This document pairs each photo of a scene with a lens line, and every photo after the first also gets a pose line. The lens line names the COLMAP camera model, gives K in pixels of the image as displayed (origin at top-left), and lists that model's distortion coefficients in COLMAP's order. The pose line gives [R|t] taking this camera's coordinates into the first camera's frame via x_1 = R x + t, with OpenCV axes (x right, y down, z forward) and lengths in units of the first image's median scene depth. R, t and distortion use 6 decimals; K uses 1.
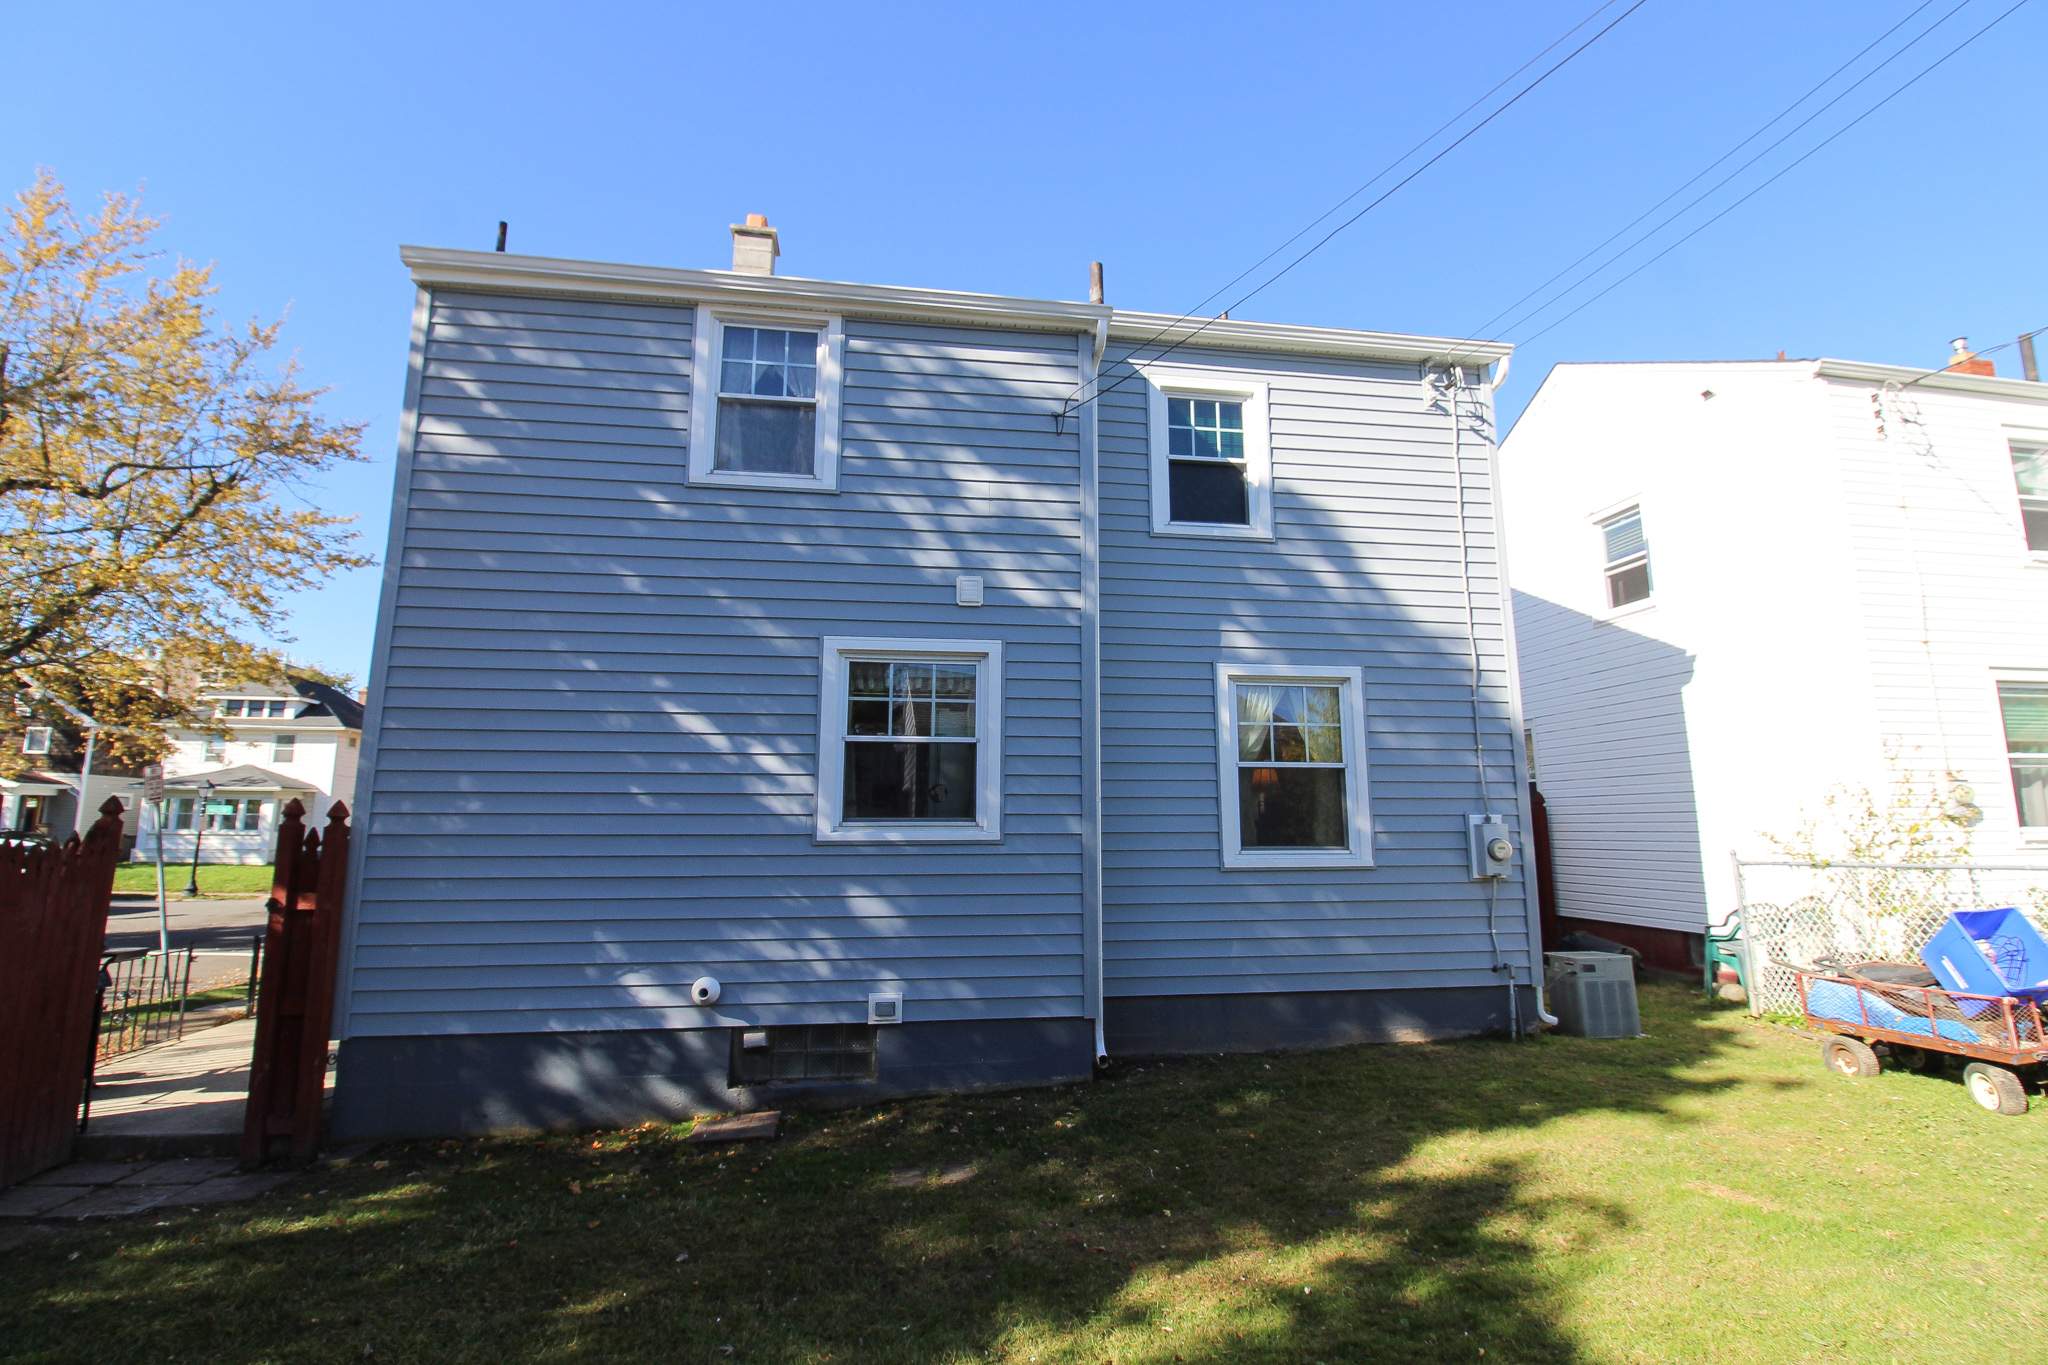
lens RADIAL K [[959.0, 0, 1023.9], [0, 959.0, 651.1], [0, 0, 1]] dist [-0.003331, -0.009110]
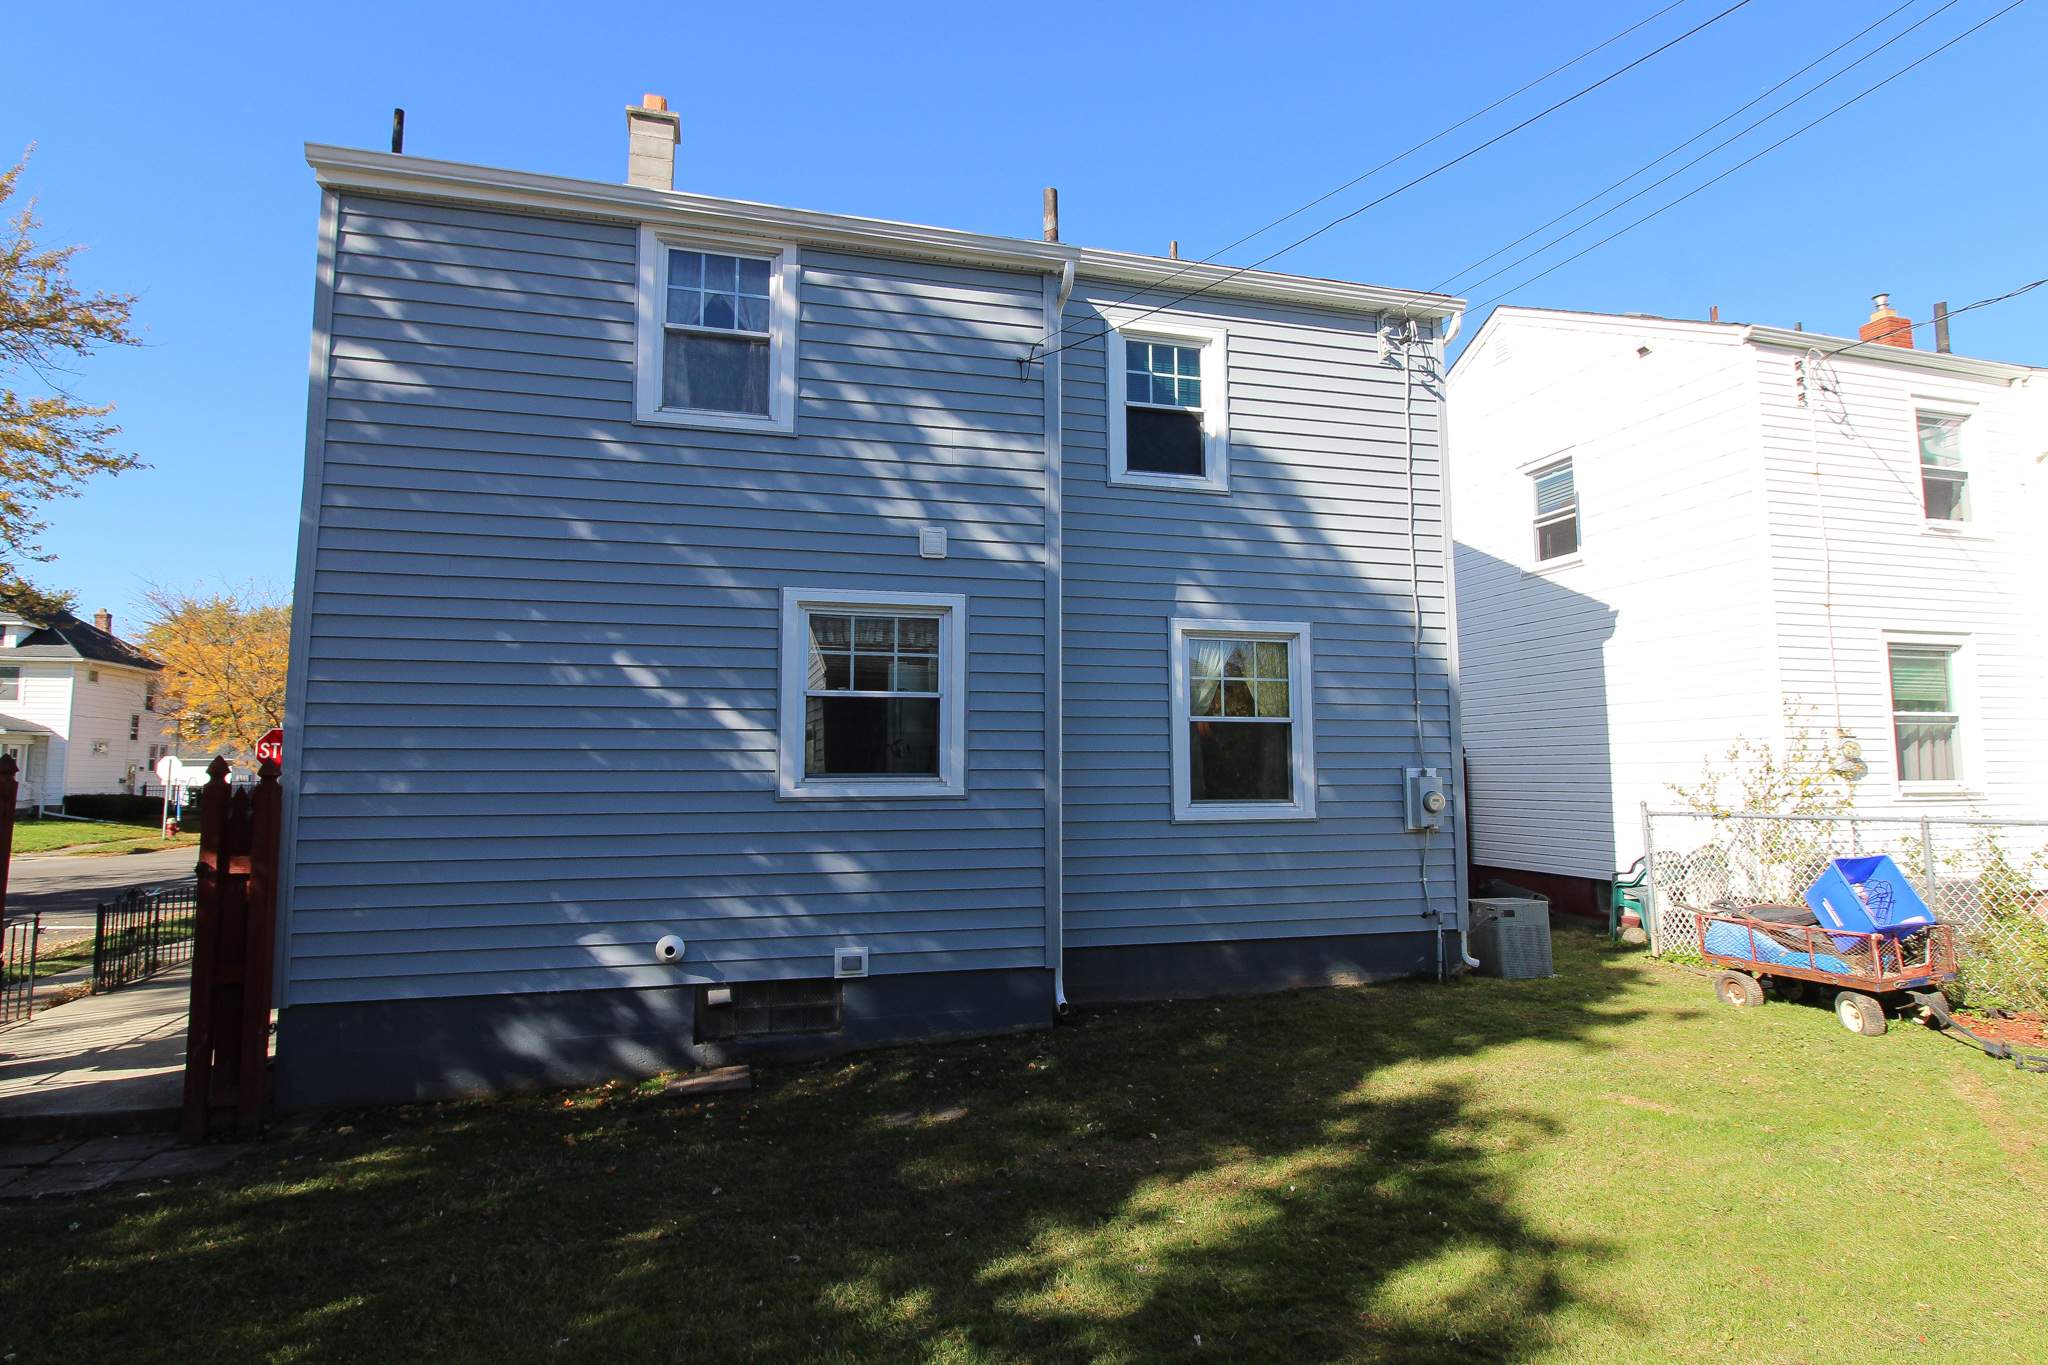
lens RADIAL K [[1059.5, 0, 1025.4], [0, 1059.5, 655.7], [0, 0, 1]] dist [0.001665, -0.010777]
pose [[0.993661, 0.010561, 0.111920, -0.080606], [-0.018306, 0.997490, 0.068403, -0.023190], [-0.110917, -0.070018, 0.991360, -0.083833]]
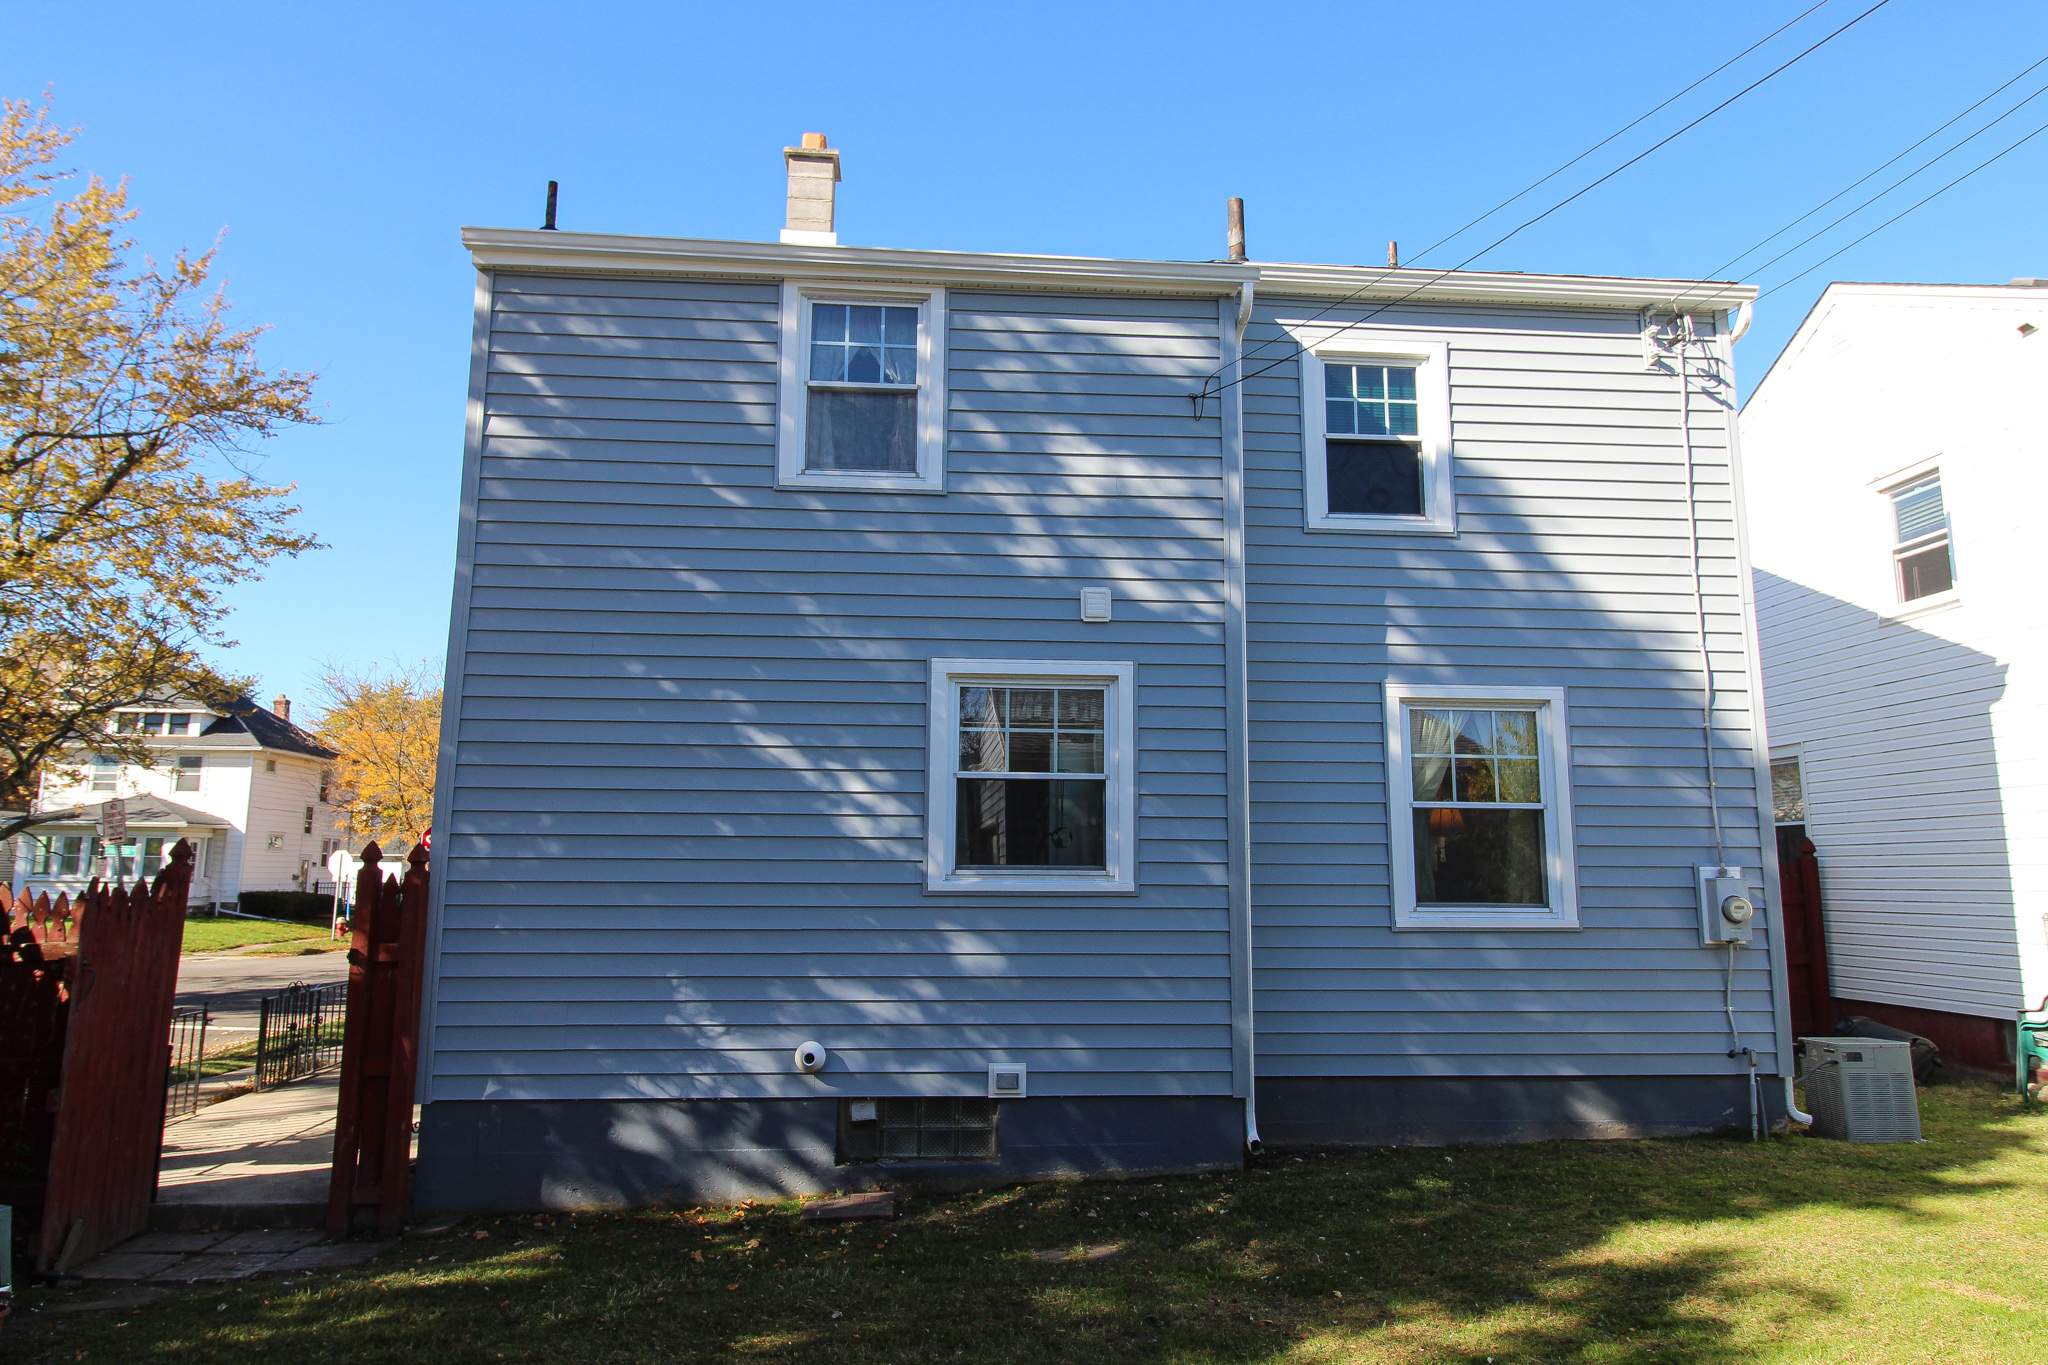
lens RADIAL K [[1264.0, 0, 1030.5], [0, 1264.0, 656.0], [0, 0, 1]] dist [0.000892, -0.003949]
pose [[0.997395, -0.005399, -0.071933, -0.032962], [0.005962, 0.999953, 0.007612, -0.024933], [0.071888, -0.008021, 0.997380, -0.140500]]
